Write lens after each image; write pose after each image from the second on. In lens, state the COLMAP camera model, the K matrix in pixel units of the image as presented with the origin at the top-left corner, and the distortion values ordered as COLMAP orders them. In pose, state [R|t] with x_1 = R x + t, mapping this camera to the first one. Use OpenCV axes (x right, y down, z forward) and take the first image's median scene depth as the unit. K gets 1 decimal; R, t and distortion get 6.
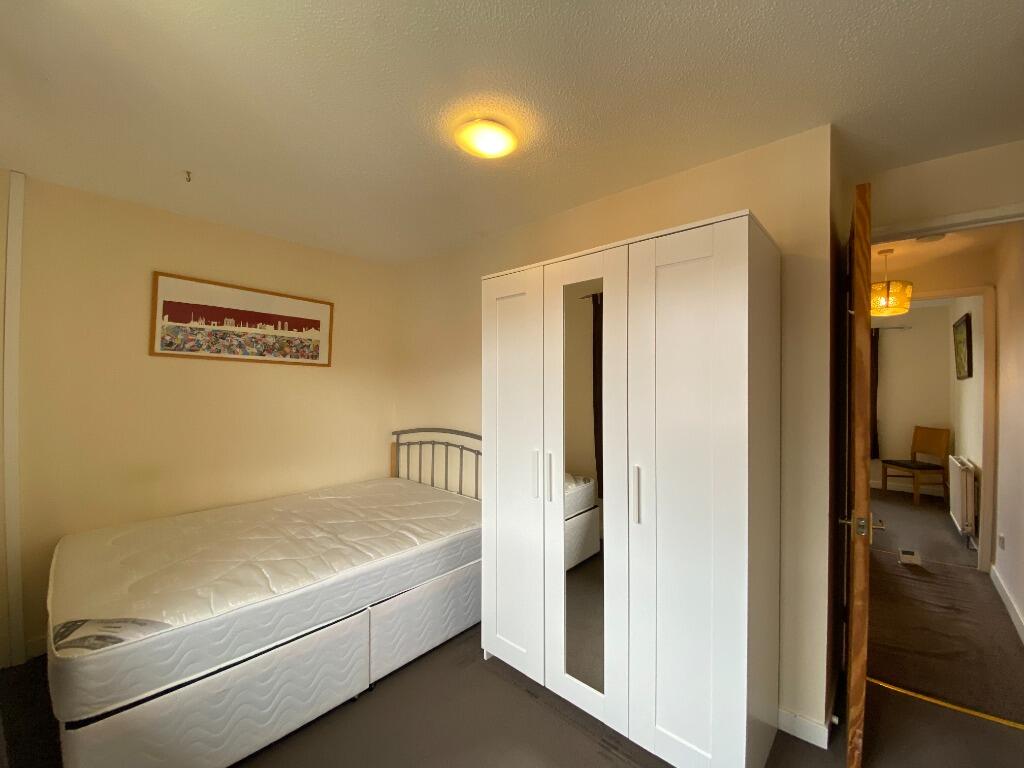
lens RADIAL K [[417.5, 0, 508.9], [0, 417.5, 382.0], [0, 0, 1]] dist [0.013409, -0.015567]
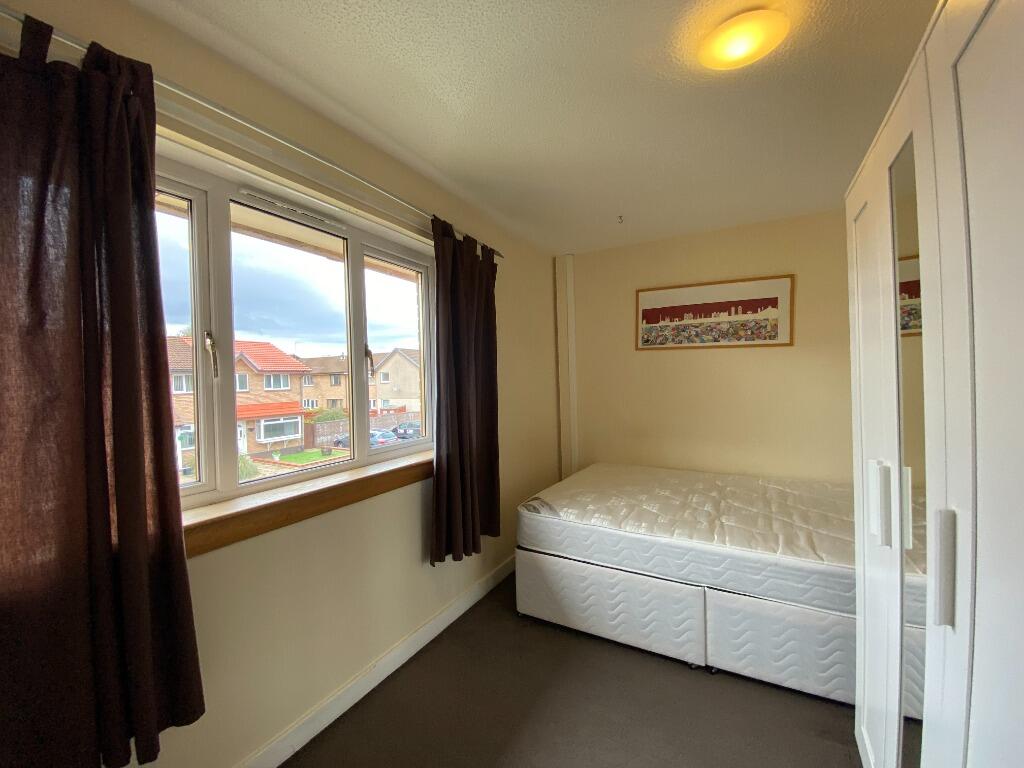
lens RADIAL K [[417.5, 0, 508.9], [0, 417.5, 382.0], [0, 0, 1]] dist [0.013409, -0.015567]
pose [[0.196731, -0.006387, -0.980437, 0.422849], [0.028393, 0.999597, -0.000814, 0.031349], [0.980046, -0.027677, 0.196833, 0.280639]]
